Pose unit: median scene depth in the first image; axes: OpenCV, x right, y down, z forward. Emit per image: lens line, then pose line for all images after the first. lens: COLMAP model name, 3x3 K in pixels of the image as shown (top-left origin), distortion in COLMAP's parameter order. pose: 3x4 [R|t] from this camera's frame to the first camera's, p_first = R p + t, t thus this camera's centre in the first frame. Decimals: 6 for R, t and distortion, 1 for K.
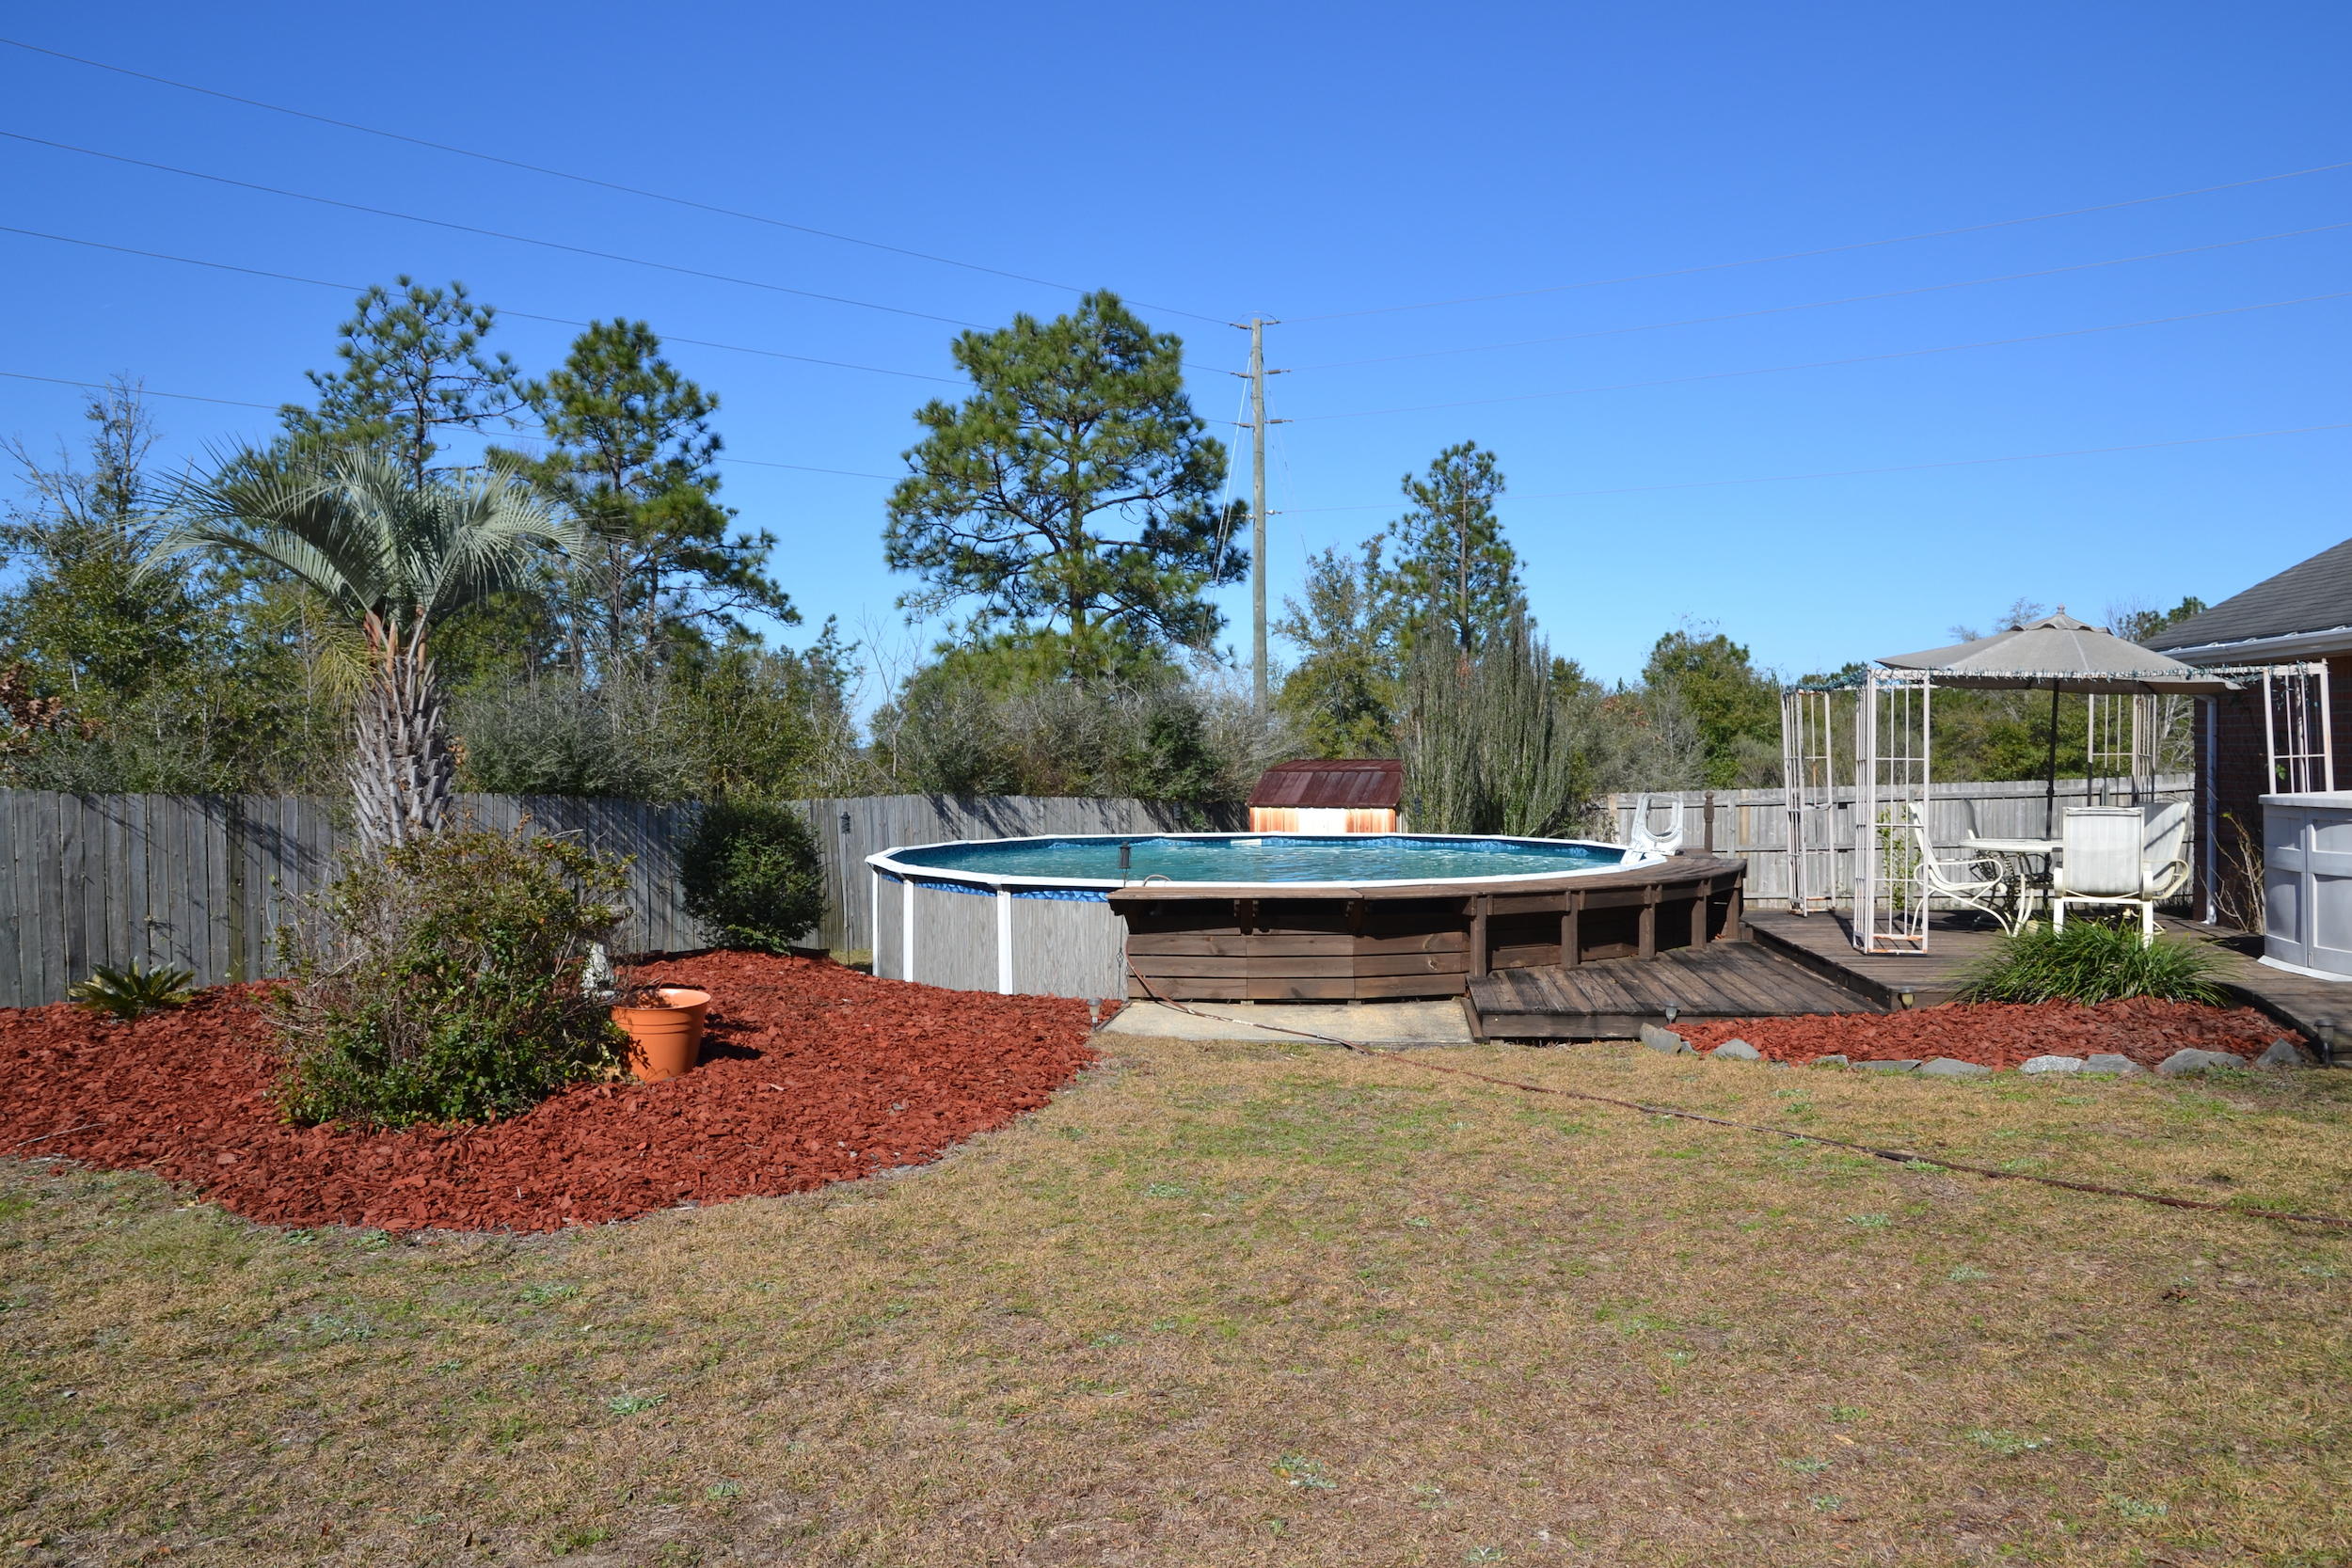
lens RADIAL K [[1664.2, 0, 1176.0], [0, 1664.2, 784.0], [0, 0, 1]] dist [-0.140523, 0.177276]
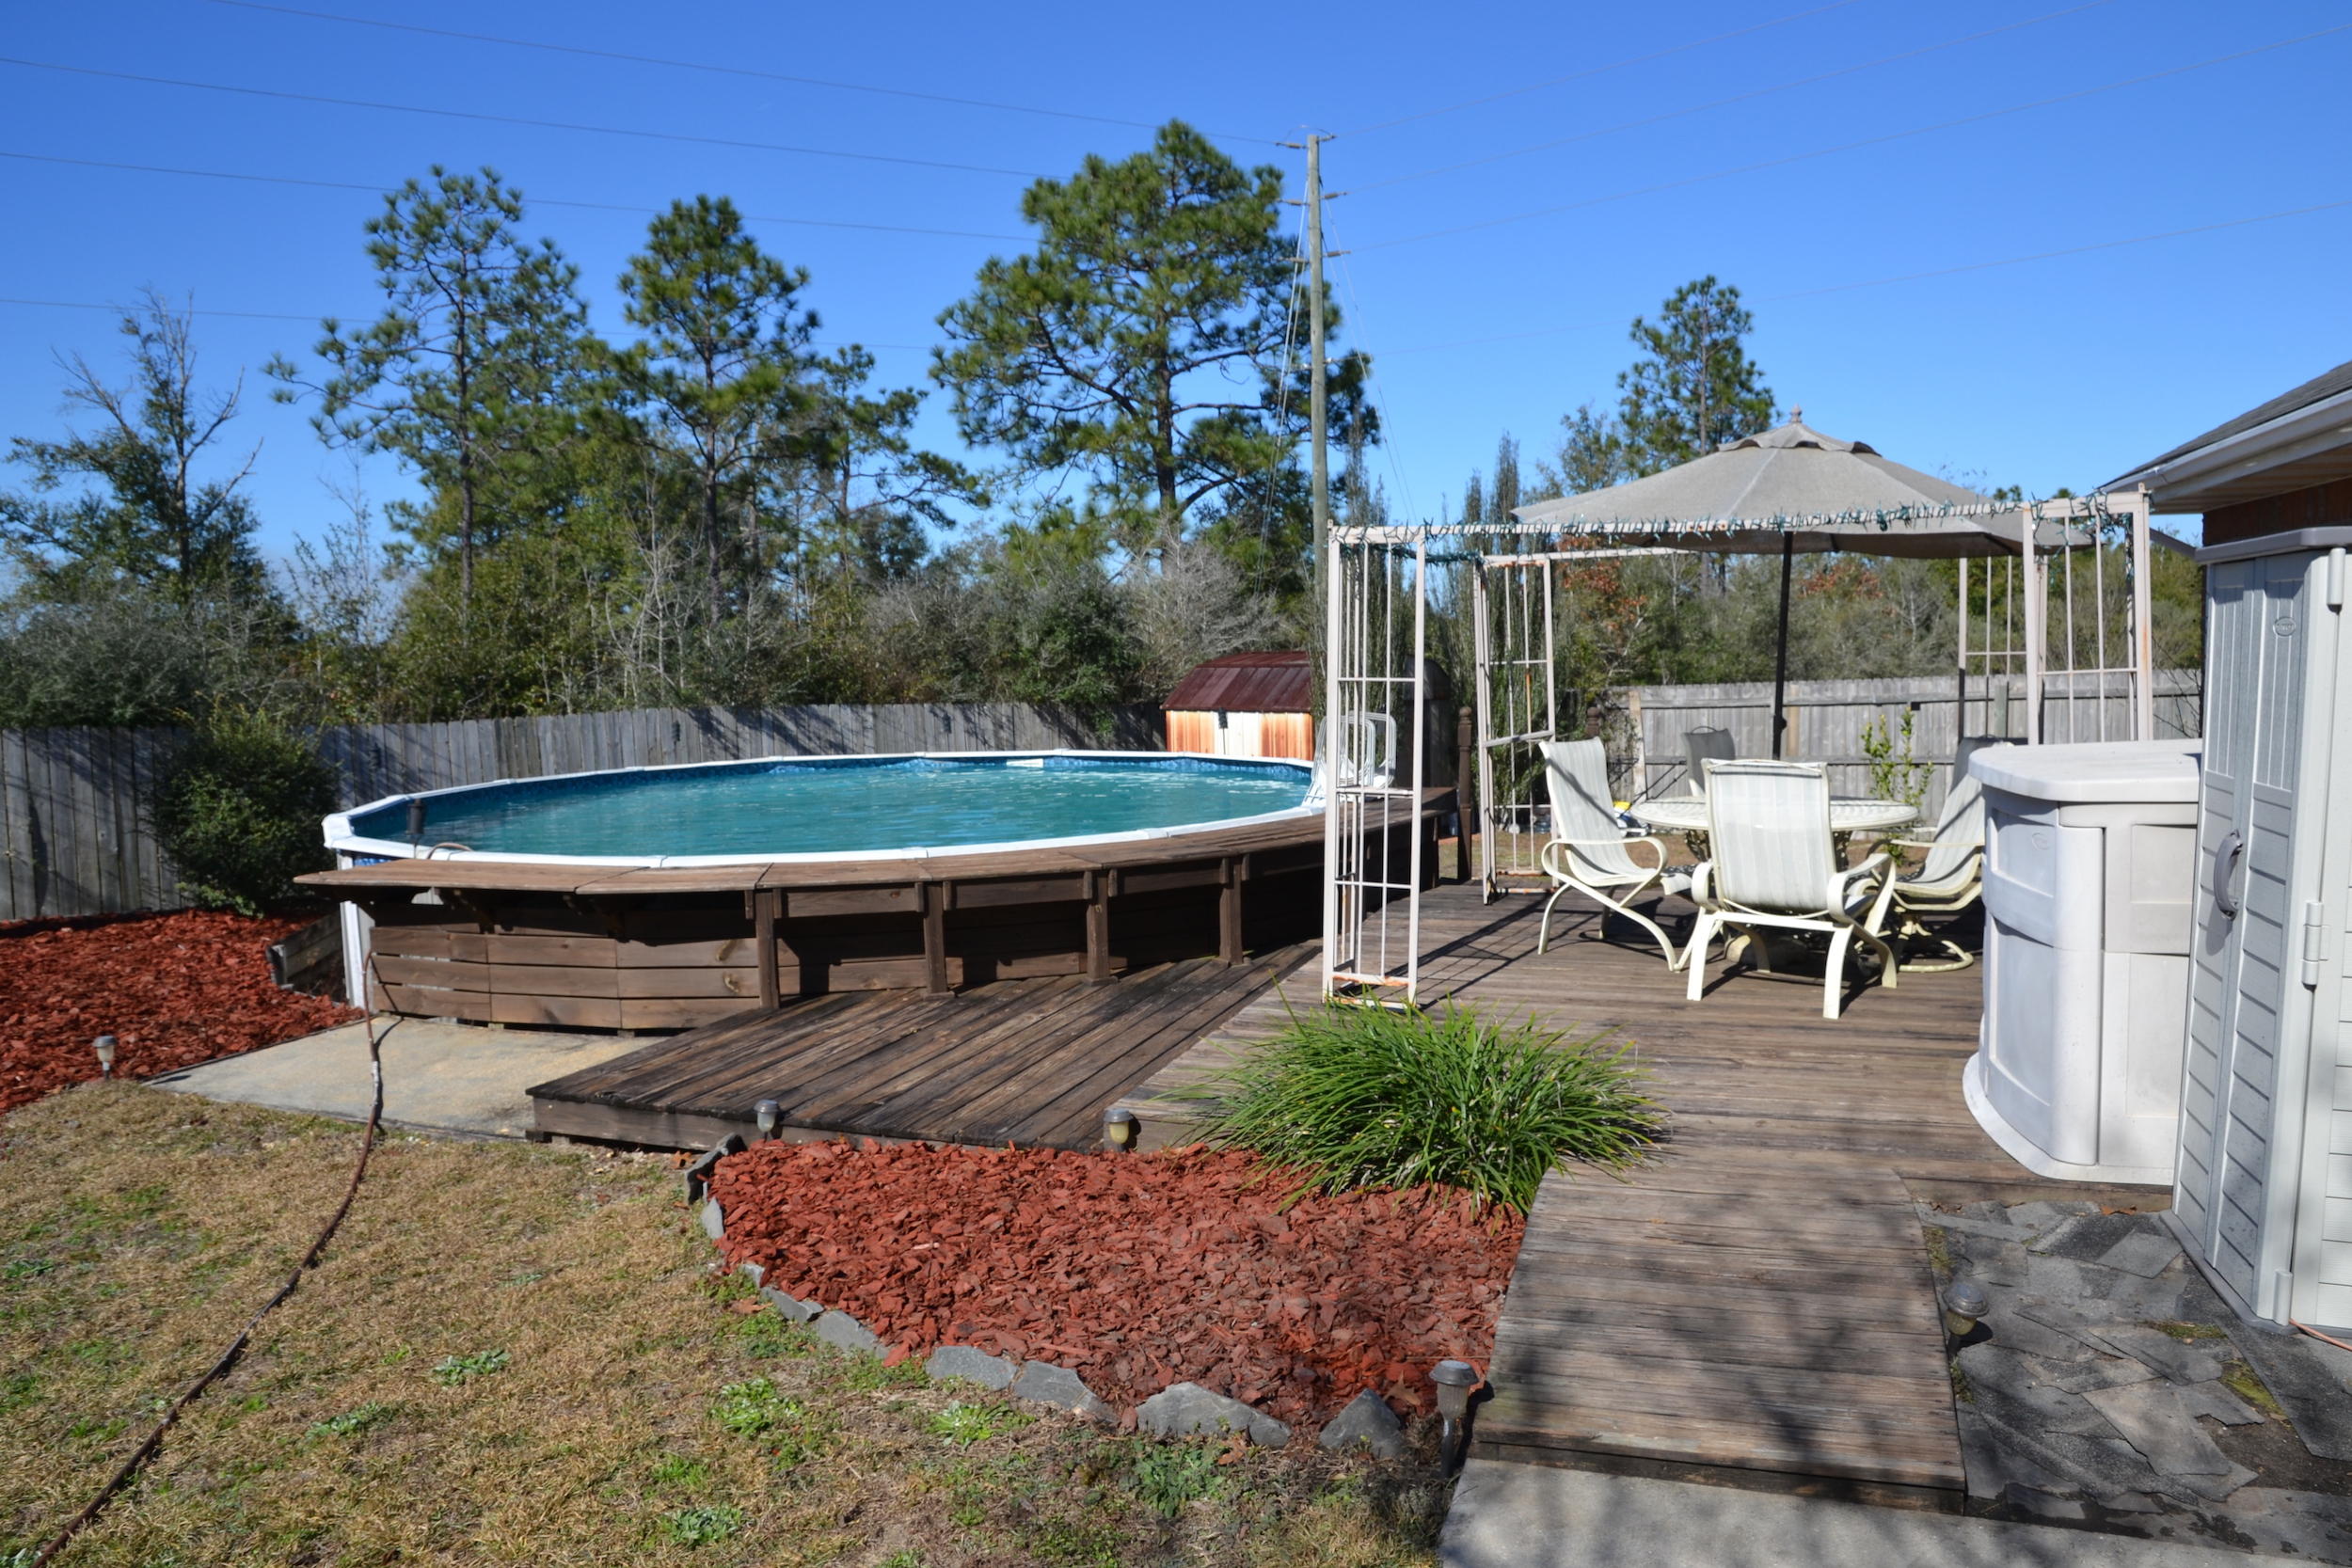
lens RADIAL K [[1649.4, 0, 1176.0], [0, 1649.4, 784.0], [0, 0, 1]] dist [-0.129769, 0.116177]
pose [[0.974233, 0.003534, -0.225515, 0.150710], [0.013364, 0.997216, 0.073364, -0.006526], [0.225147, -0.074488, 0.971473, 0.120953]]
